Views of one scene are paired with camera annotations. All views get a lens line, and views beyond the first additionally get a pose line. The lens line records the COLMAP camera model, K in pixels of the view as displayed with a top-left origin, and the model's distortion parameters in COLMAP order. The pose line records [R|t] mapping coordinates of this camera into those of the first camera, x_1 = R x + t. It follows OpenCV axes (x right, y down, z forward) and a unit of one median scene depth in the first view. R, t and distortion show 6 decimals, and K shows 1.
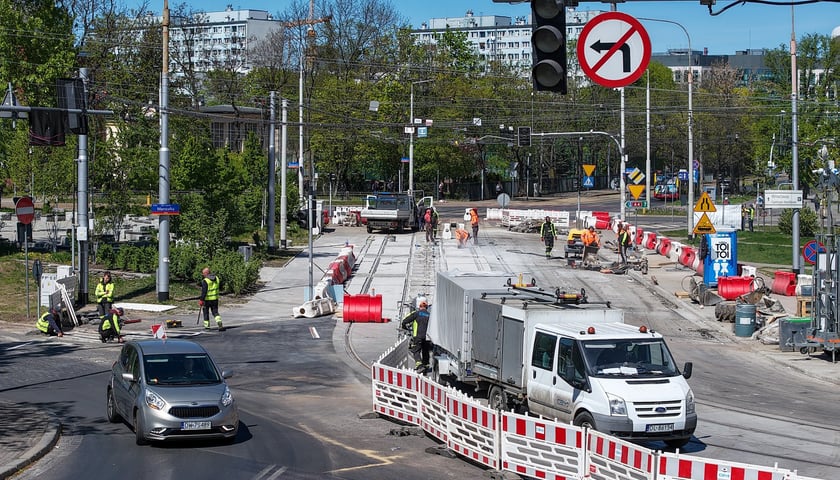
lens RADIAL K [[1704.5, 0, 420.0], [0, 1704.5, 240.0], [0, 0, 1]] dist [-0.165908, 0.202744]
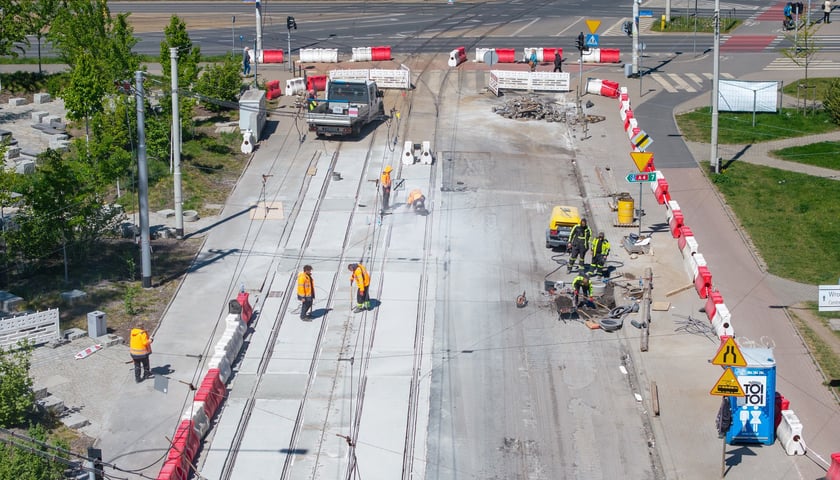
lens RADIAL K [[1636.0, 0, 420.0], [0, 1636.0, 240.0], [0, 0, 1]] dist [-0.104801, -0.082564]
pose [[0.999749, -0.004929, -0.021867, 0.058369], [0.009319, 0.978621, 0.205461, -0.190194], [0.020387, -0.205613, 0.978421, 0.367614]]
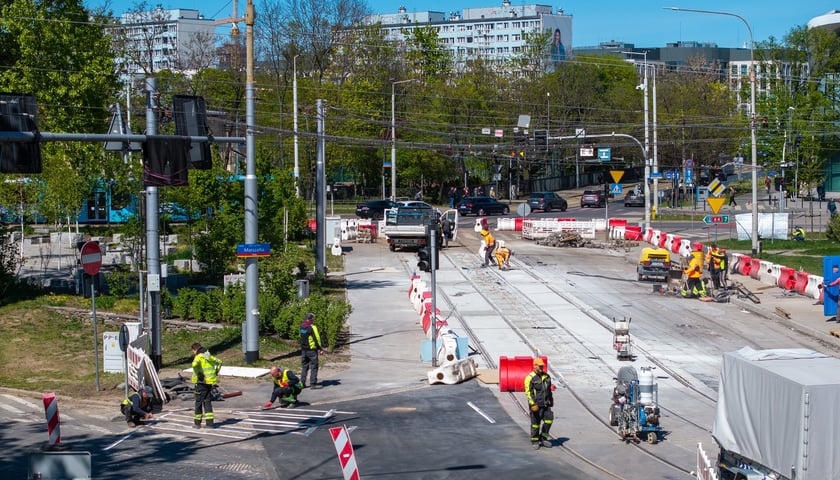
lens RADIAL K [[1704.5, 0, 420.0], [0, 1704.5, 240.0], [0, 0, 1]] dist [-0.165908, 0.202744]
pose [[0.998894, -0.018548, 0.043195, -0.088825], [0.018459, 0.999827, 0.002468, -0.019853], [-0.043233, -0.001668, 0.999064, 0.151109]]
